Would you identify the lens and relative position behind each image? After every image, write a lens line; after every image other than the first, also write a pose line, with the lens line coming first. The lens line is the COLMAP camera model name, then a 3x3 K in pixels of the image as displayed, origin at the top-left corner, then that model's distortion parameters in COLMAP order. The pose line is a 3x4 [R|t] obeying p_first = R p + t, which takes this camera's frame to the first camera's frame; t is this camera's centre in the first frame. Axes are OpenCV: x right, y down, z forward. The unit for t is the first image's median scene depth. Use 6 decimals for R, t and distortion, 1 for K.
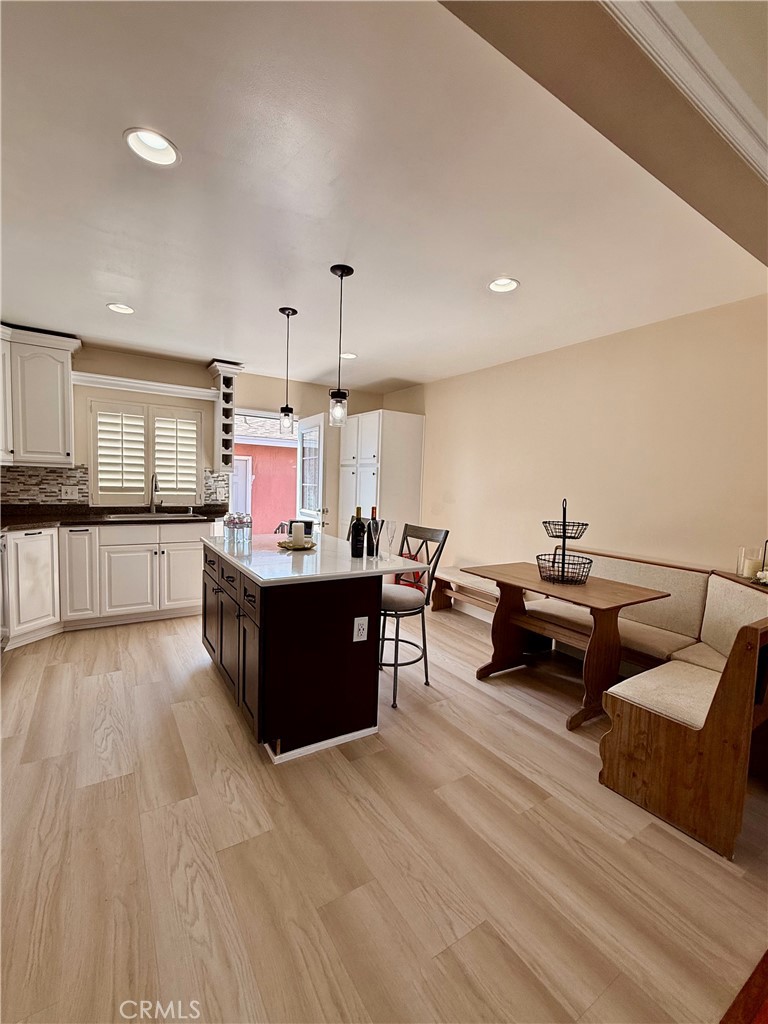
lens RADIAL K [[441.0, 0, 384.0], [0, 441.0, 512.0], [0, 0, 1]] dist [0.001935, 0.000186]
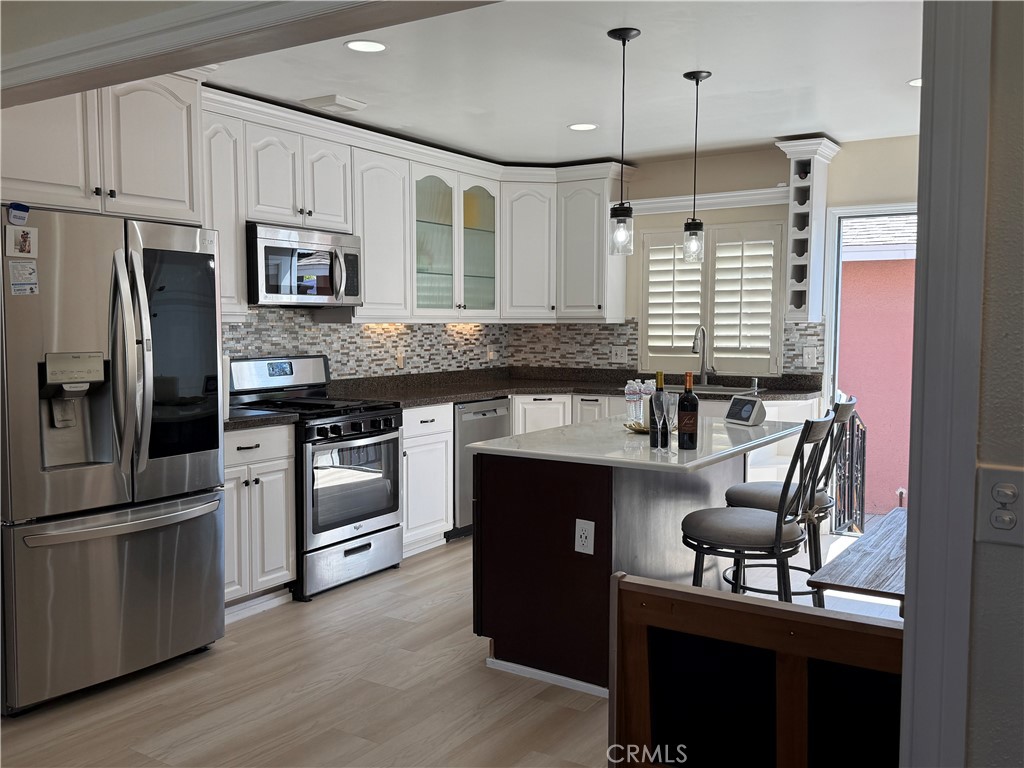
lens RADIAL K [[915.9, 0, 504.4], [0, 915.9, 392.0], [0, 0, 1]] dist [0.177096, -0.415711]
pose [[0.412417, 0.036437, -0.910266, 0.717102], [-0.049448, 0.998622, 0.017570, 0.004454], [0.909652, 0.037765, 0.413651, 0.139117]]
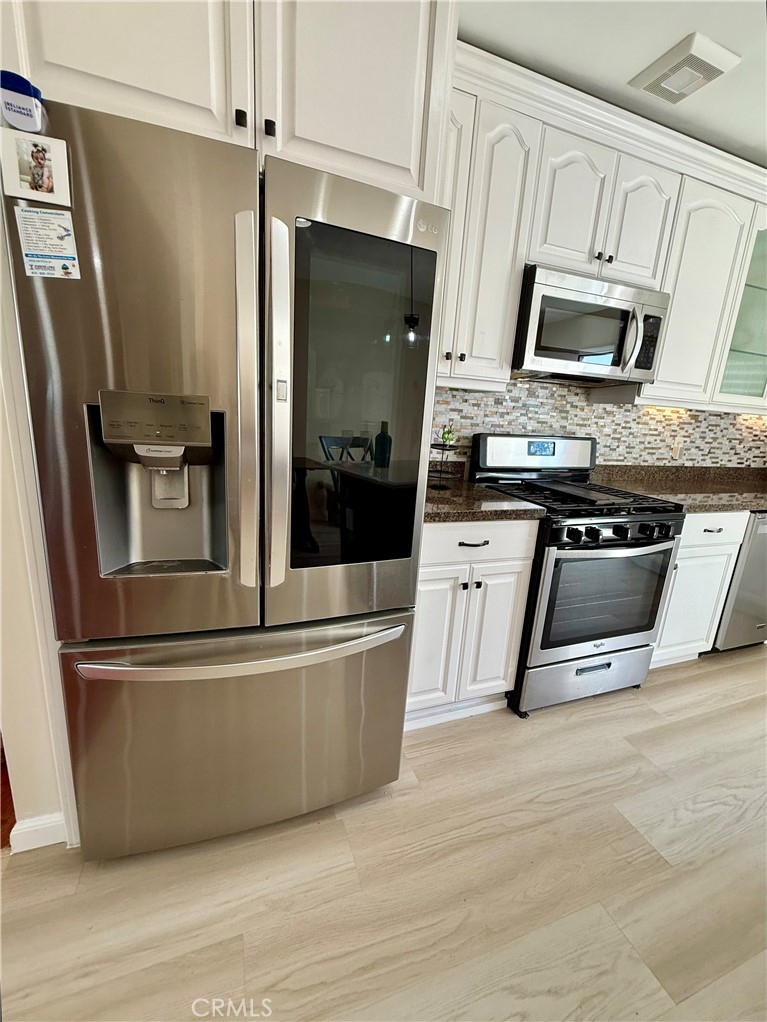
lens RADIAL K [[421.8, 0, 385.8], [0, 421.8, 510.5], [0, 0, 1]] dist [0.000371, 0.000158]
pose [[-0.211313, 0.181993, -0.960326, 0.017023], [-0.136381, 0.967411, 0.213345, -0.001062], [0.967857, 0.176053, -0.179606, 0.300142]]
